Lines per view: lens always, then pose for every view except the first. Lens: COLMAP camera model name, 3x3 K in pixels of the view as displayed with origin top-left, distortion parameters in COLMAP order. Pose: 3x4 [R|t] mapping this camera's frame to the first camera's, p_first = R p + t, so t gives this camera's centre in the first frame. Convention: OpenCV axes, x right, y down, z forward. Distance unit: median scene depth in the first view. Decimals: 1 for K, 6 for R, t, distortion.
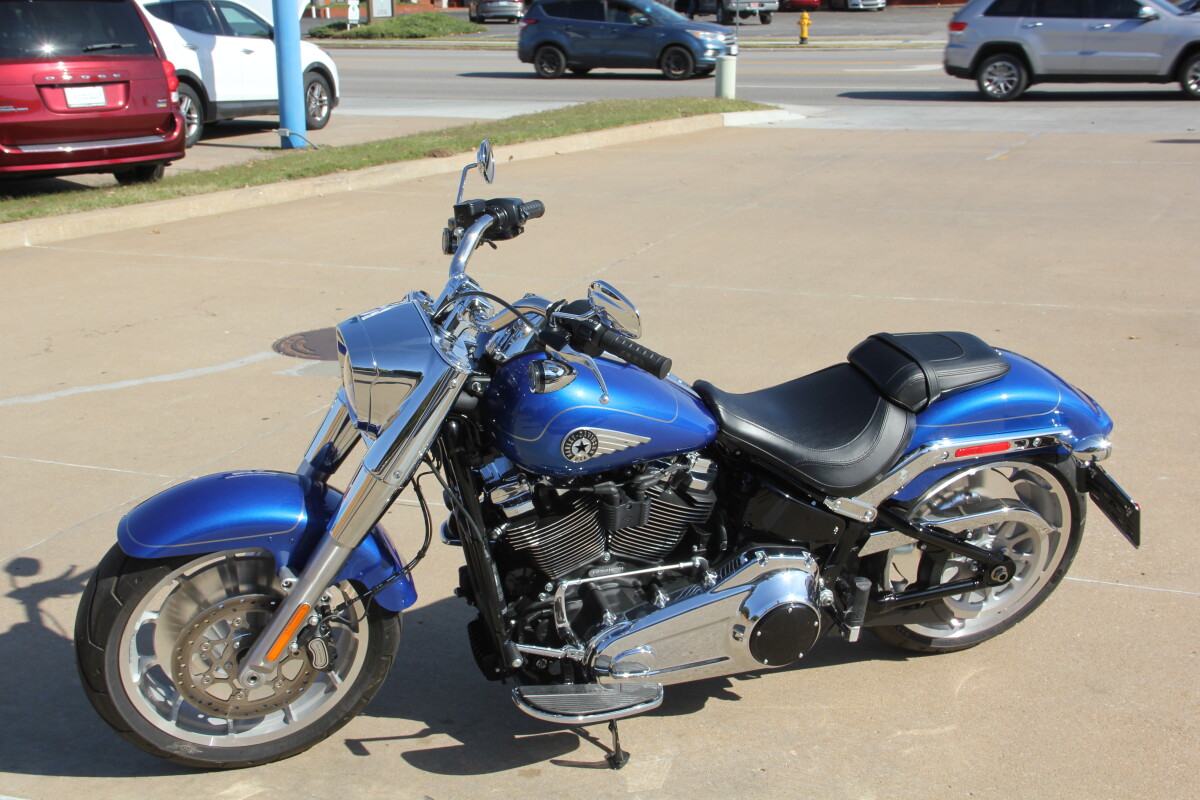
lens RADIAL K [[1507.5, 0, 600.0], [0, 1507.5, 400.0], [0, 0, 1]] dist [0.007103, 0.344289]
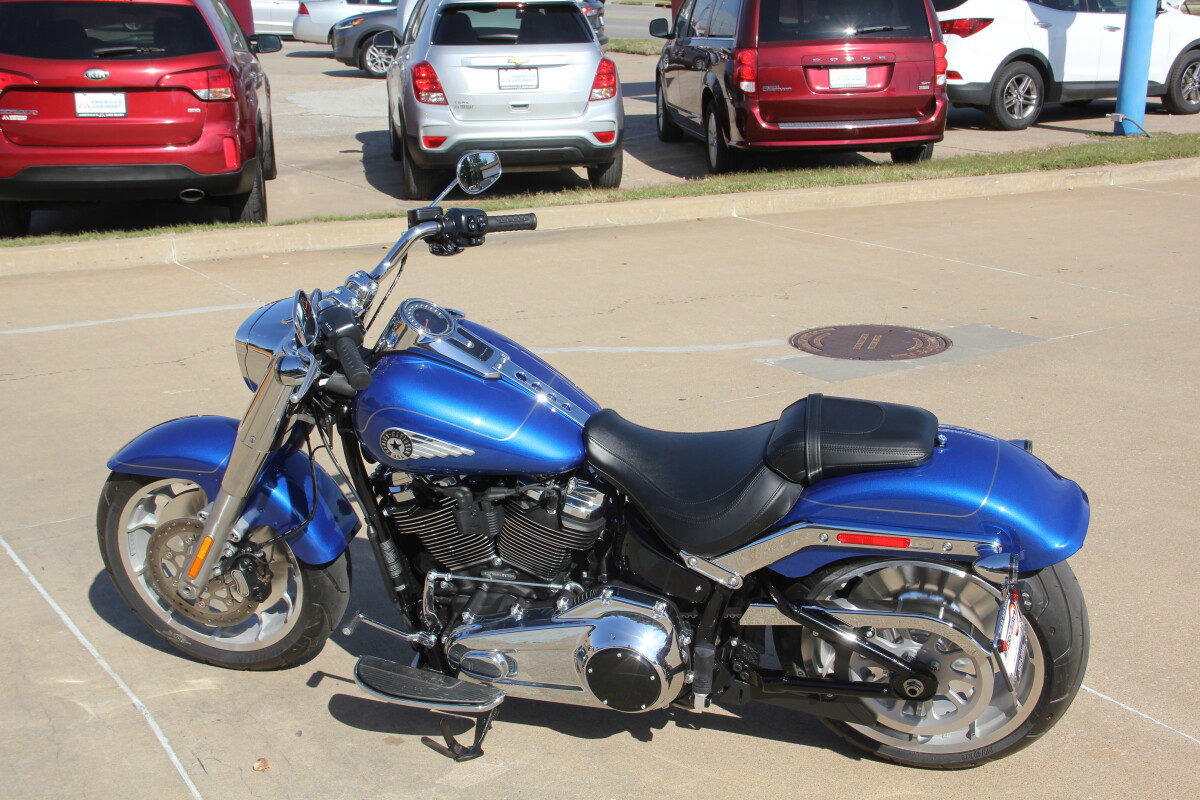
lens RADIAL K [[1571.6, 0, 600.0], [0, 1571.6, 400.0], [0, 0, 1]] dist [0.010496, 0.426500]
pose [[0.795554, 0.159723, -0.584451, 0.596645], [-0.153461, 0.986292, 0.060650, -0.072281], [0.586126, 0.041440, 0.809159, 0.144950]]
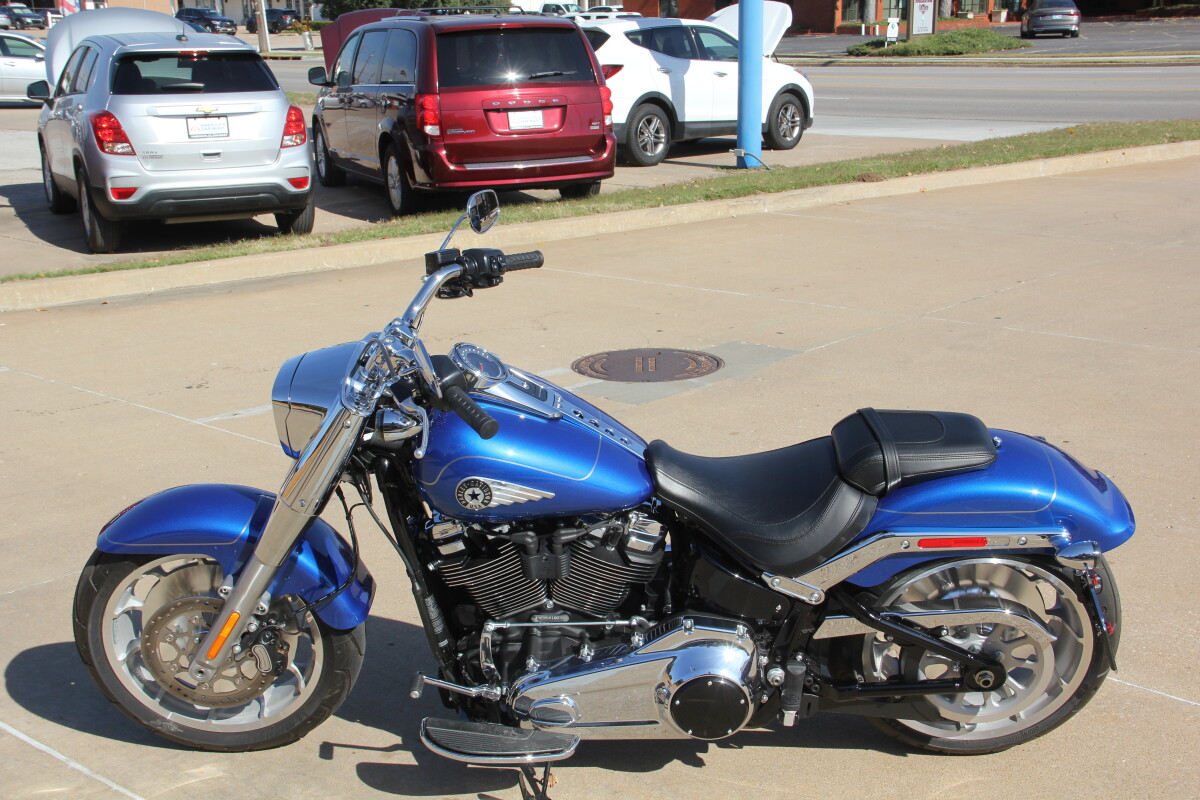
lens RADIAL K [[1499.6, 0, 600.0], [0, 1499.6, 400.0], [0, 0, 1]] dist [-0.017710, 0.442999]
pose [[0.932316, 0.082864, -0.352023, 0.337796], [-0.085494, 0.996306, 0.008097, -0.039587], [0.351393, 0.022547, 0.935956, 0.054591]]
